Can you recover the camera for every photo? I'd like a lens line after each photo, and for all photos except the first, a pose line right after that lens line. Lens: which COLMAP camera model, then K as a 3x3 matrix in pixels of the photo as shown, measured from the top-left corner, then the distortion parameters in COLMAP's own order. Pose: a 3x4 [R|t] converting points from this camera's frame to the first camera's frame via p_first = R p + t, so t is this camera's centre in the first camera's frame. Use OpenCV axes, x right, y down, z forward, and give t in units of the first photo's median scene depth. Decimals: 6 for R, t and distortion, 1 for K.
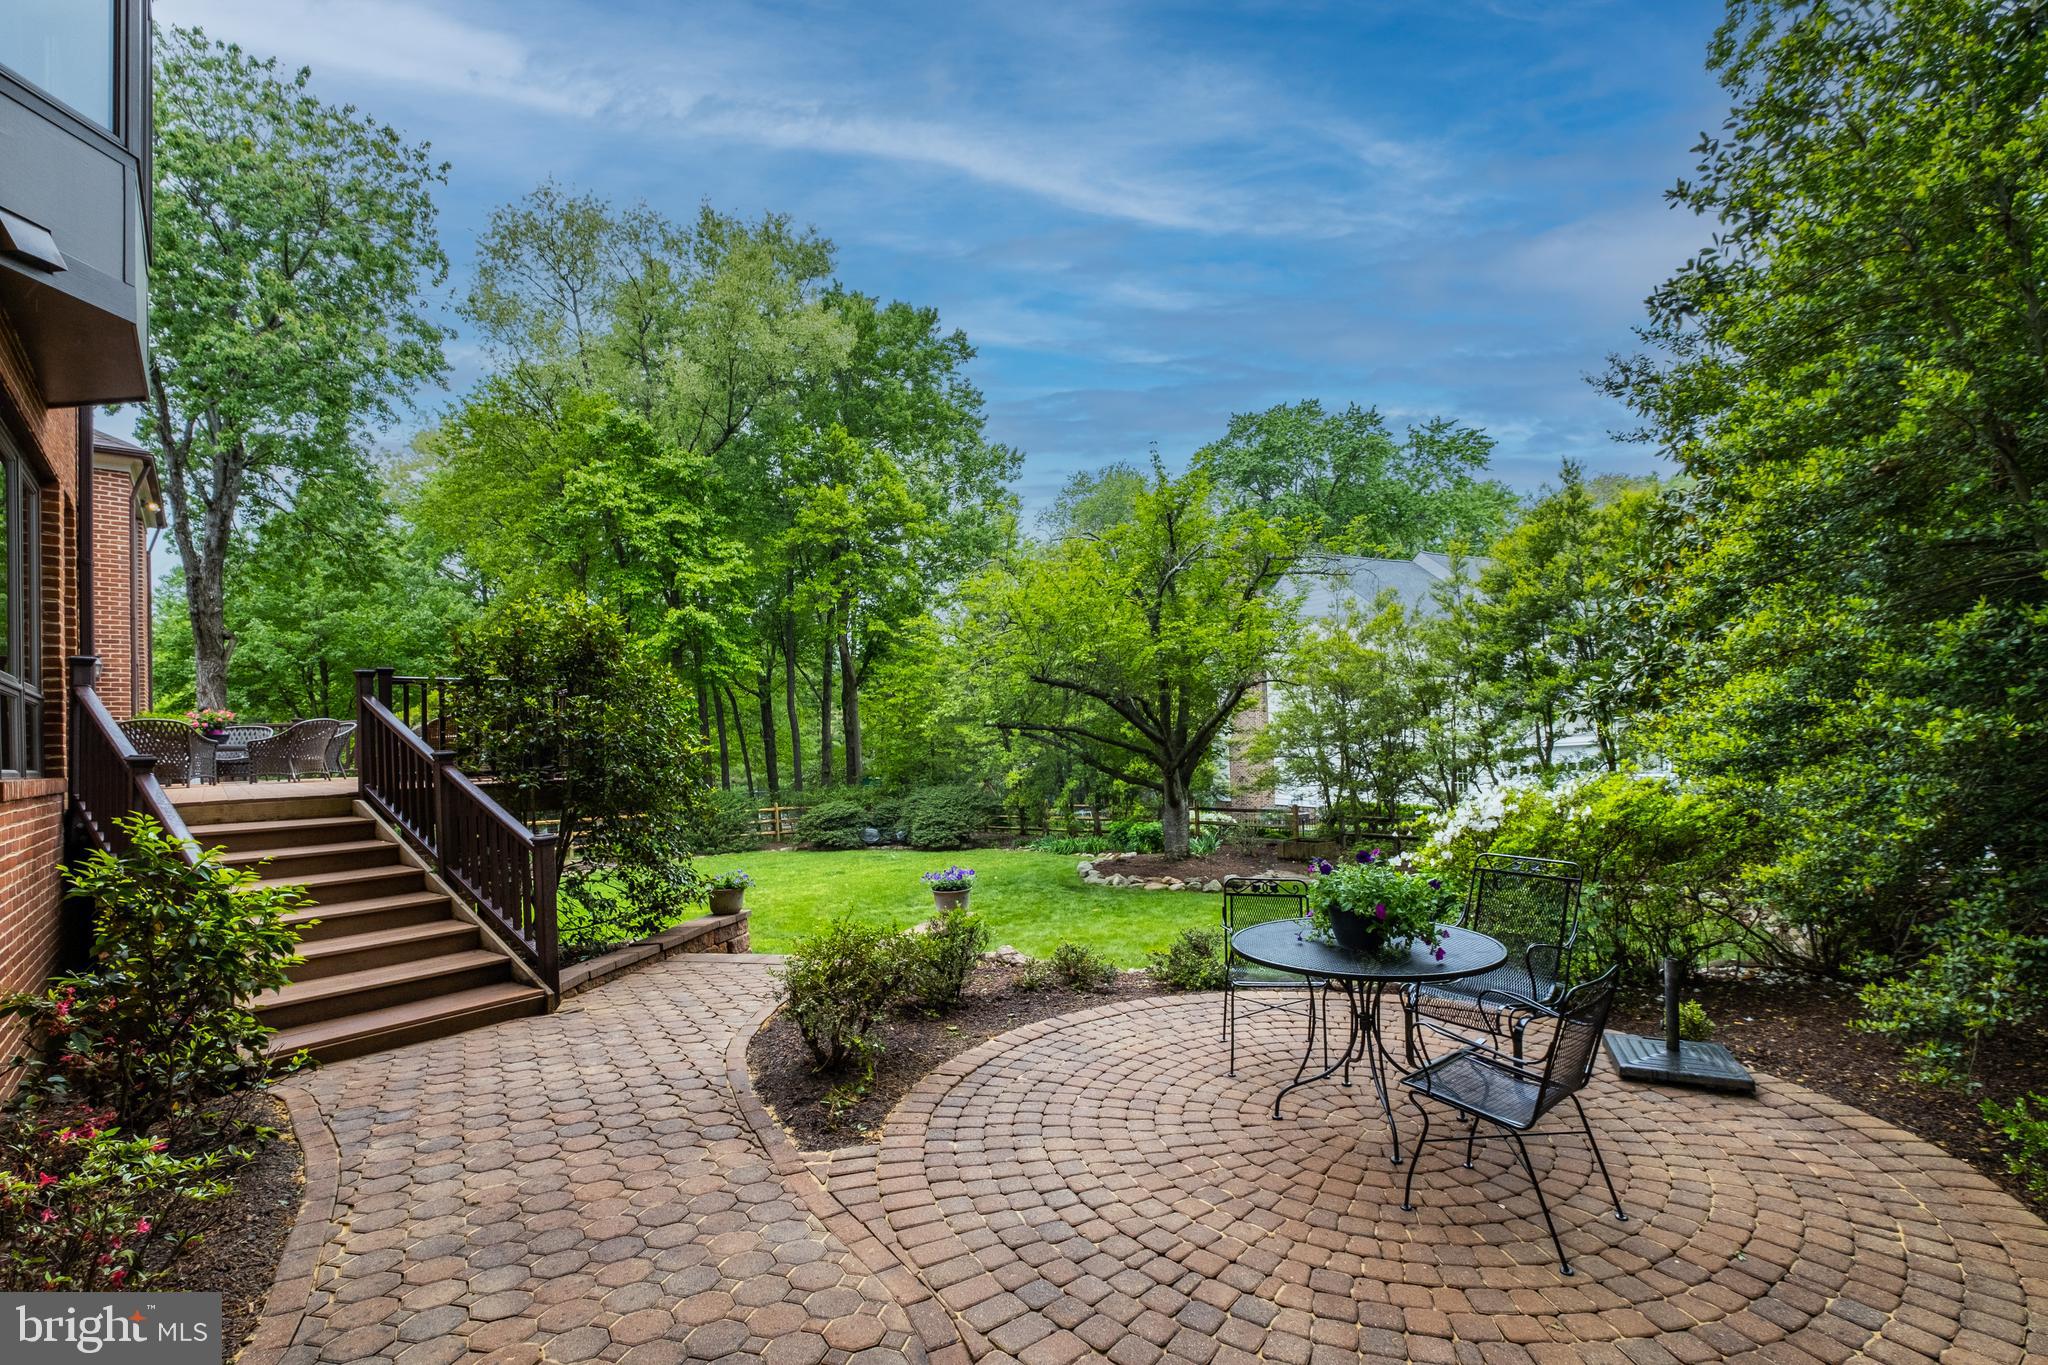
lens RADIAL K [[911.1, 0, 1029.4], [0, 911.1, 712.1], [0, 0, 1]] dist [0.000575, 0.000082]
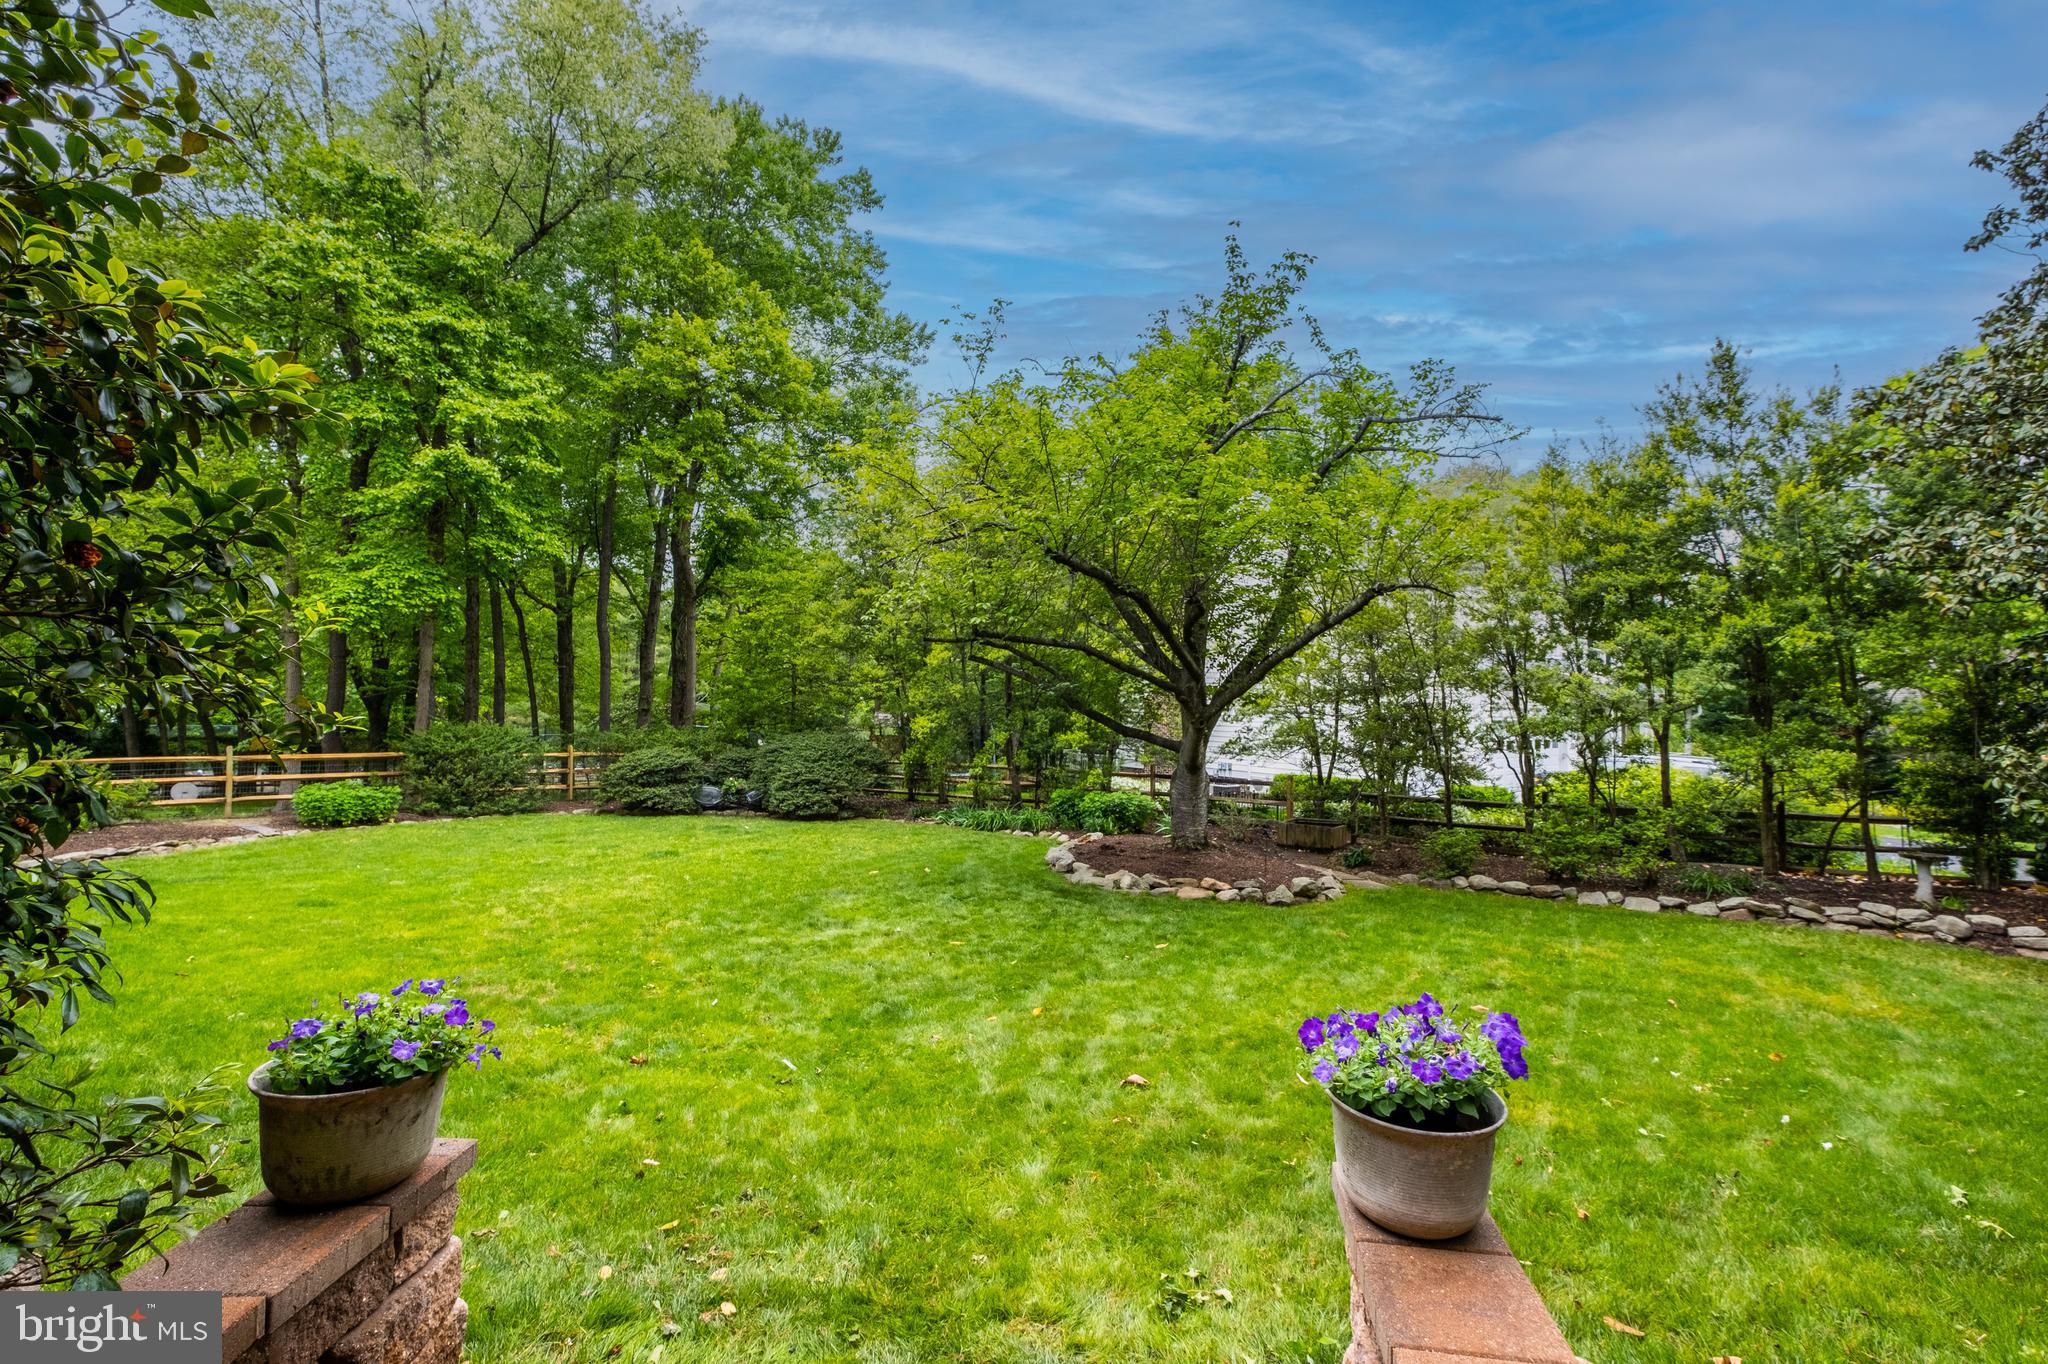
lens RADIAL K [[871.7, 0, 1026.7], [0, 871.7, 655.0], [0, 0, 1]] dist [0.018664, -0.018479]
pose [[0.976392, 0.067315, 0.205248, -0.079304], [-0.061485, 0.997506, -0.034656, 0.032367], [-0.207069, 0.021218, 0.978096, 0.267393]]
